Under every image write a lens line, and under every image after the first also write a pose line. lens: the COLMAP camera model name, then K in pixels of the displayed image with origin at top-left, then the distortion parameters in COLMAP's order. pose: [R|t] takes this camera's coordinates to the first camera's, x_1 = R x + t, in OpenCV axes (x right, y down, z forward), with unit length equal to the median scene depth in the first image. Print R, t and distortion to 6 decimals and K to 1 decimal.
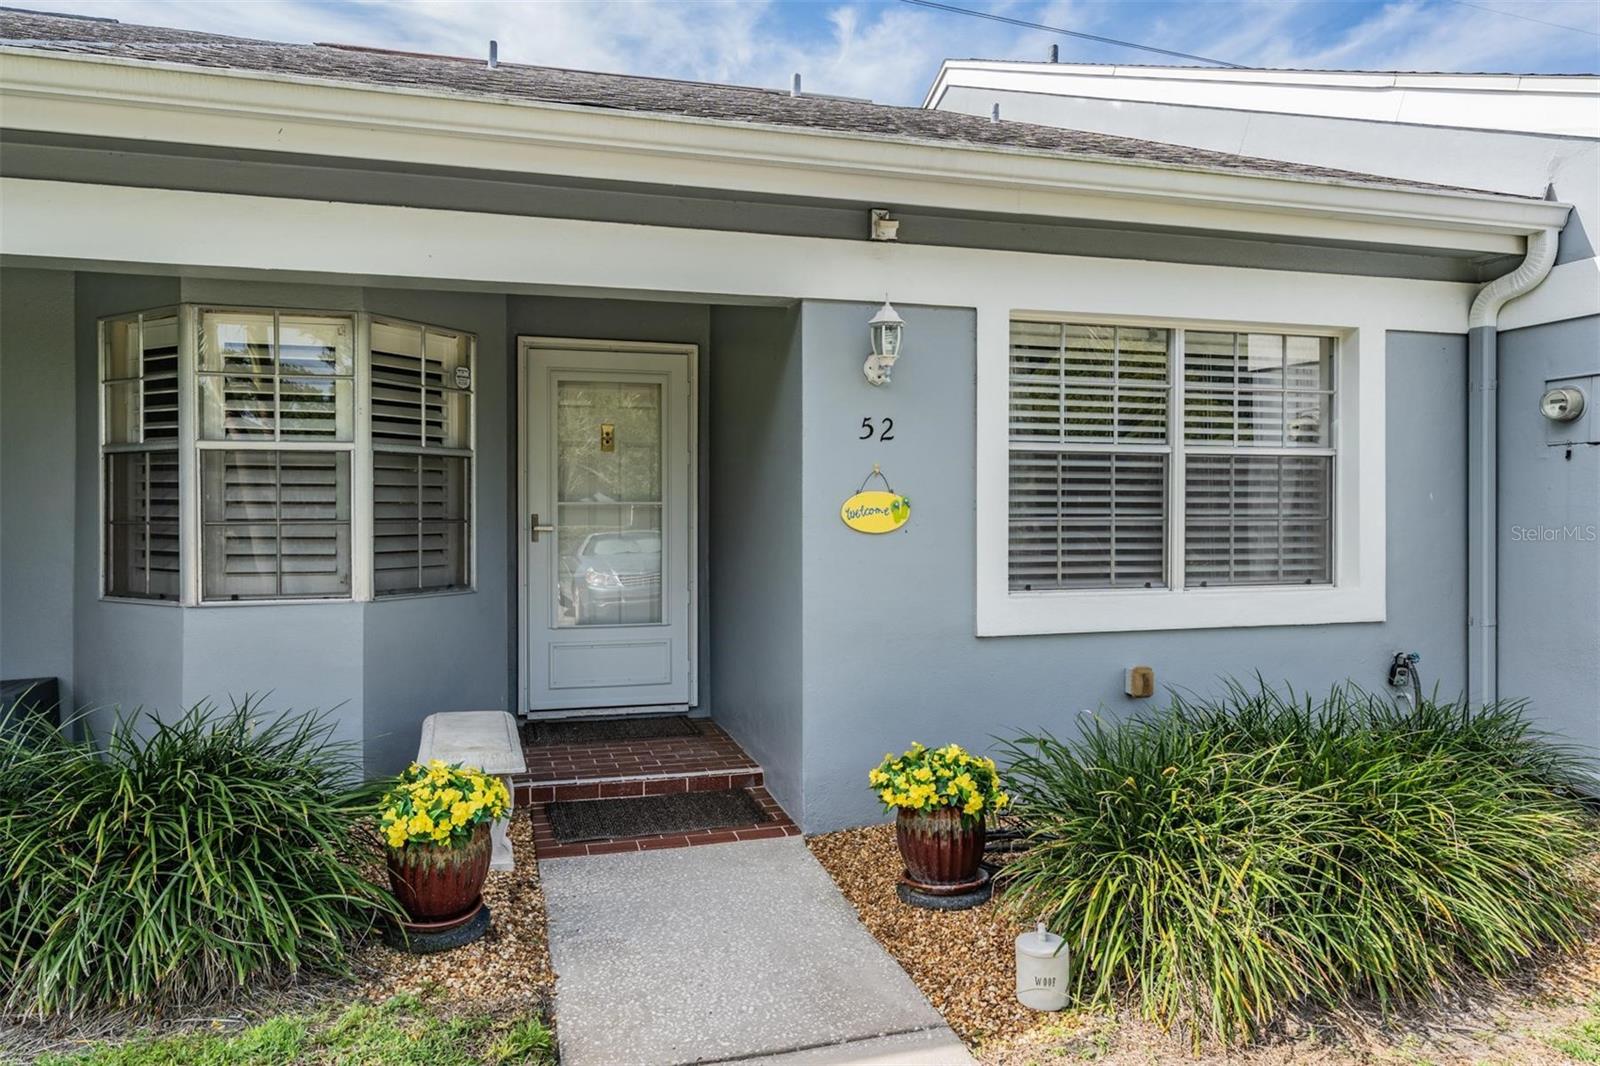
lens RADIAL K [[1070.7, 0, 800.0], [0, 1070.7, 533.0], [0, 0, 1]] dist [0.005635, 0.001699]
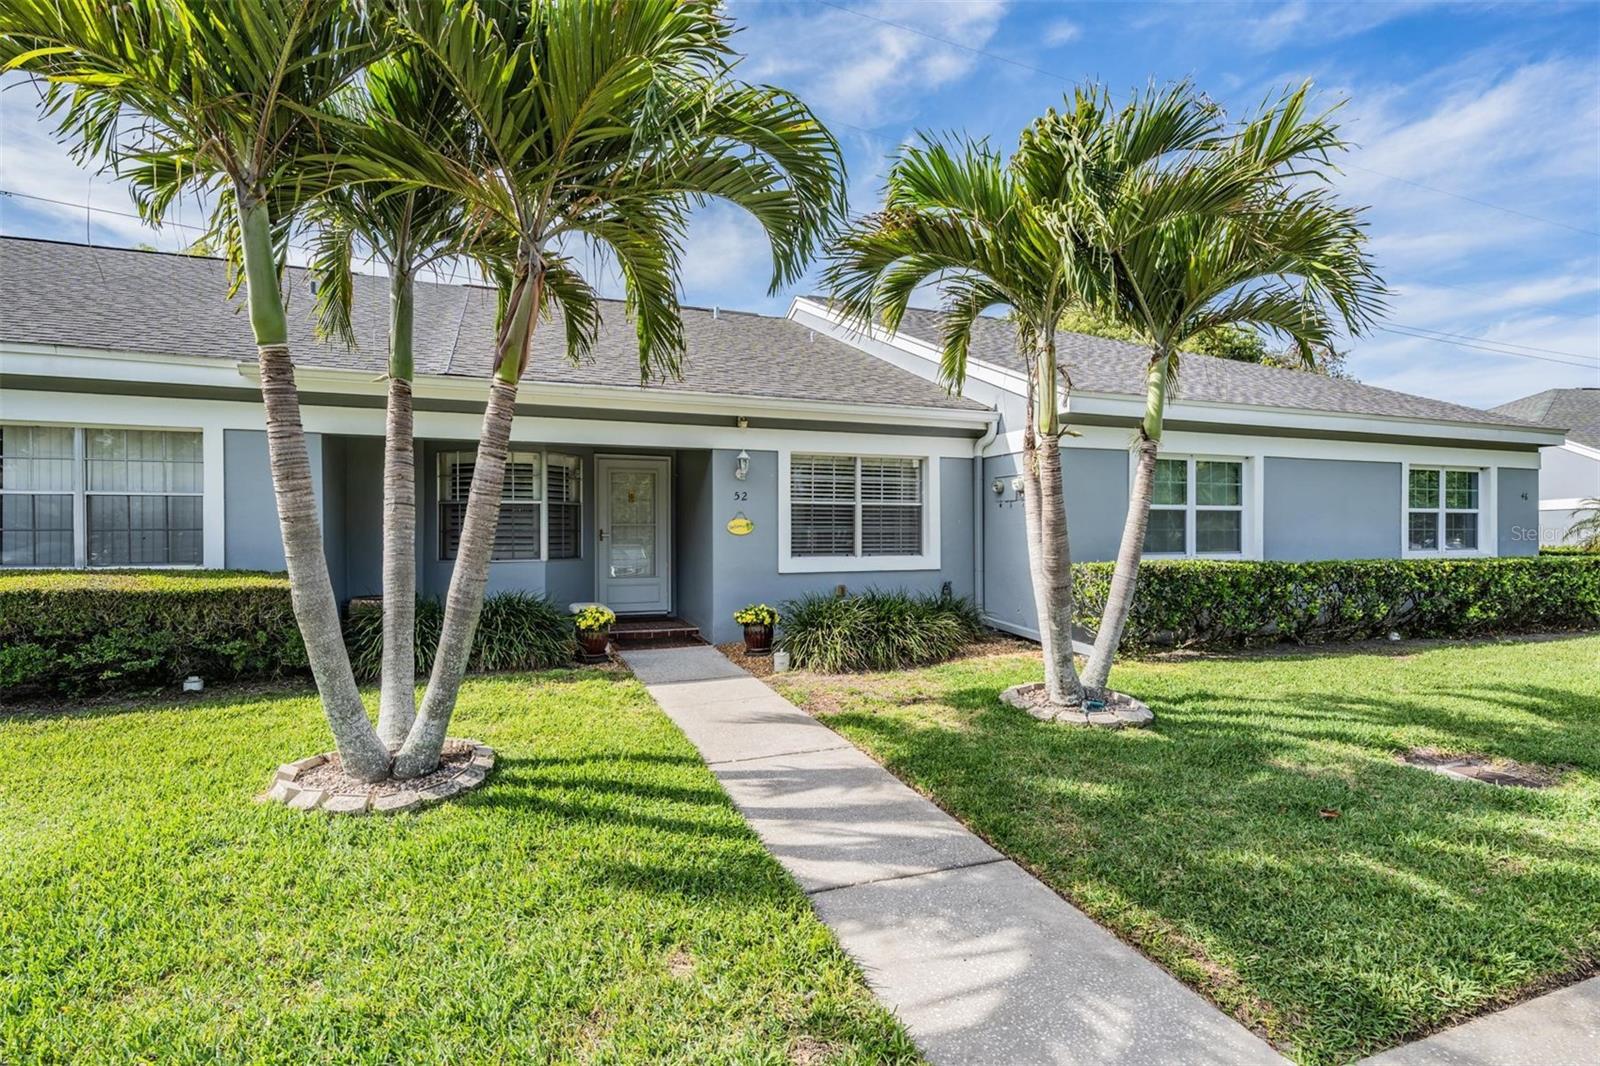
lens RADIAL K [[759.4, 0, 800.0], [0, 759.4, 533.0], [0, 0, 1]] dist [0.000569, -0.000006]
pose [[0.995681, -0.001919, 0.092824, 0.040537], [0.004015, 0.999741, -0.022403, 0.037862], [-0.092757, 0.022679, 0.995430, -0.874307]]
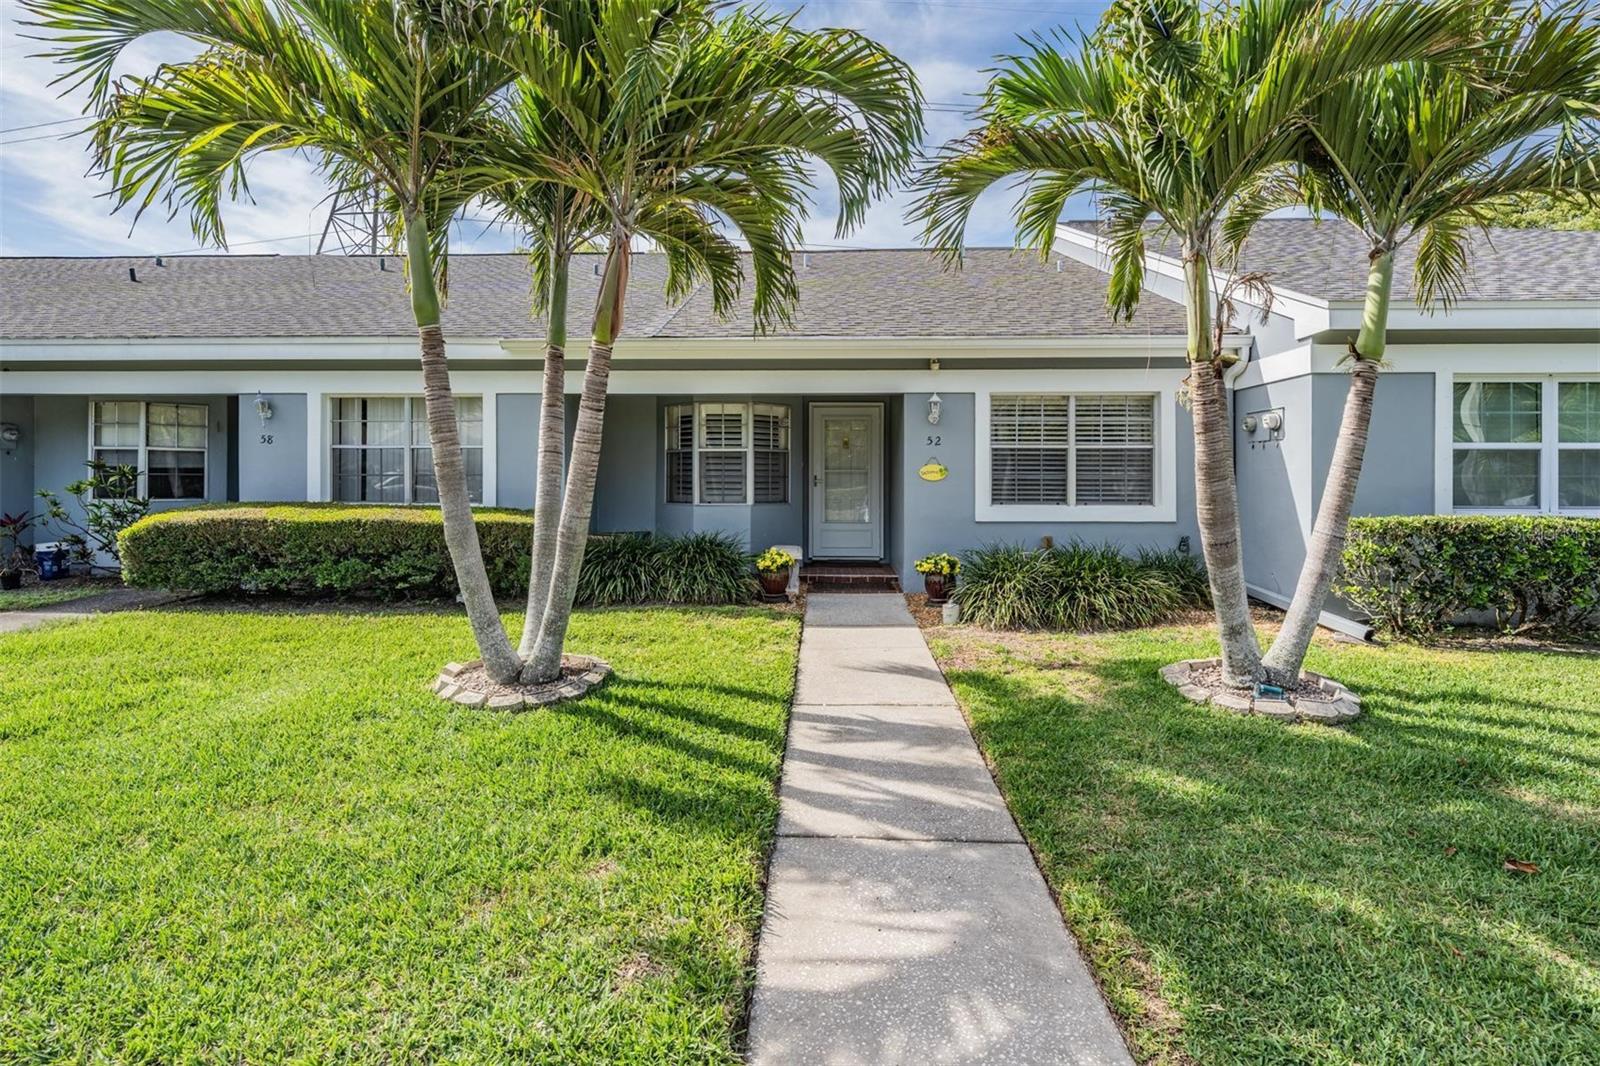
lens RADIAL K [[777.4, 0, 801.2], [0, 777.4, 477.7], [0, 0, 1]] dist [-0.000741, 0.000112]
pose [[0.952690, -0.000063, -0.303945, 0.321599], [-0.008070, 0.999642, -0.025502, 0.041995], [0.303838, 0.026748, 0.952348, -0.857733]]
